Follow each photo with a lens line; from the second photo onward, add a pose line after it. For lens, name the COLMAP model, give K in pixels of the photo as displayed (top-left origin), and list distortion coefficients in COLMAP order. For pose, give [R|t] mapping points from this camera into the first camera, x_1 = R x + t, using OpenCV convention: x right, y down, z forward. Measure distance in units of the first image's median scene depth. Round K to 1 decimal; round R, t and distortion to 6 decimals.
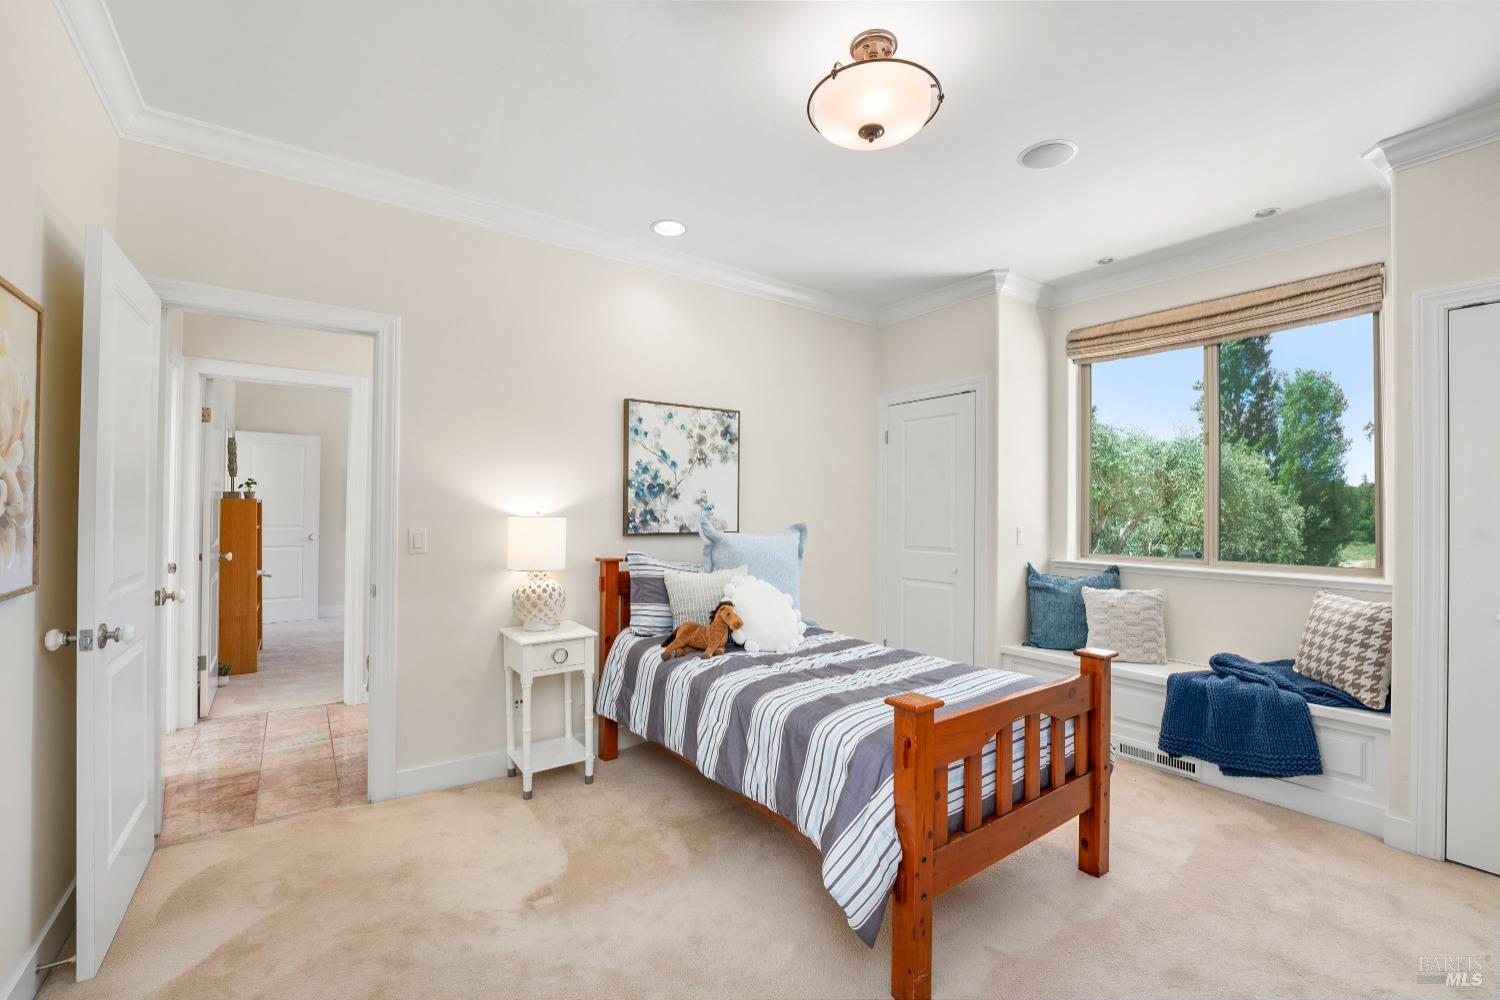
lens RADIAL K [[631.8, 0, 741.6], [0, 631.8, 506.1], [0, 0, 1]] dist [-0.021048, 0.000248]
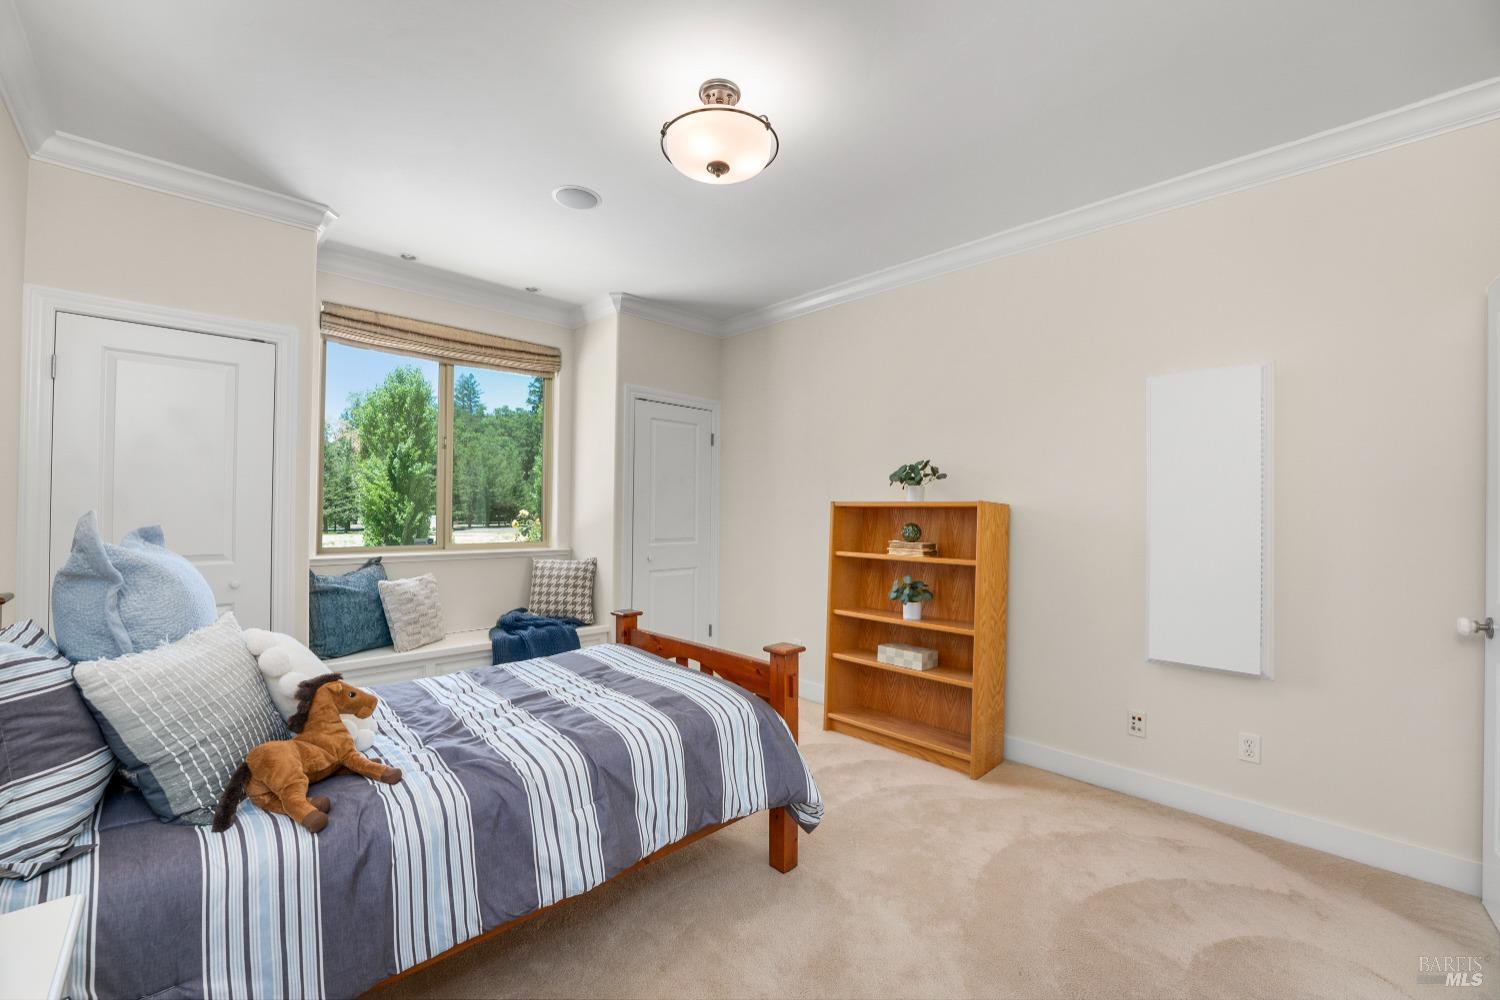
lens RADIAL K [[604.4, 0, 749.0], [0, 604.4, 502.7], [0, 0, 1]] dist [-0.022309, 0.001452]
pose [[-0.151703, 0.001994, 0.988424, -0.544367], [-0.019650, 0.999794, -0.005033, 0.001864], [-0.988231, -0.020186, -0.151632, 0.695270]]
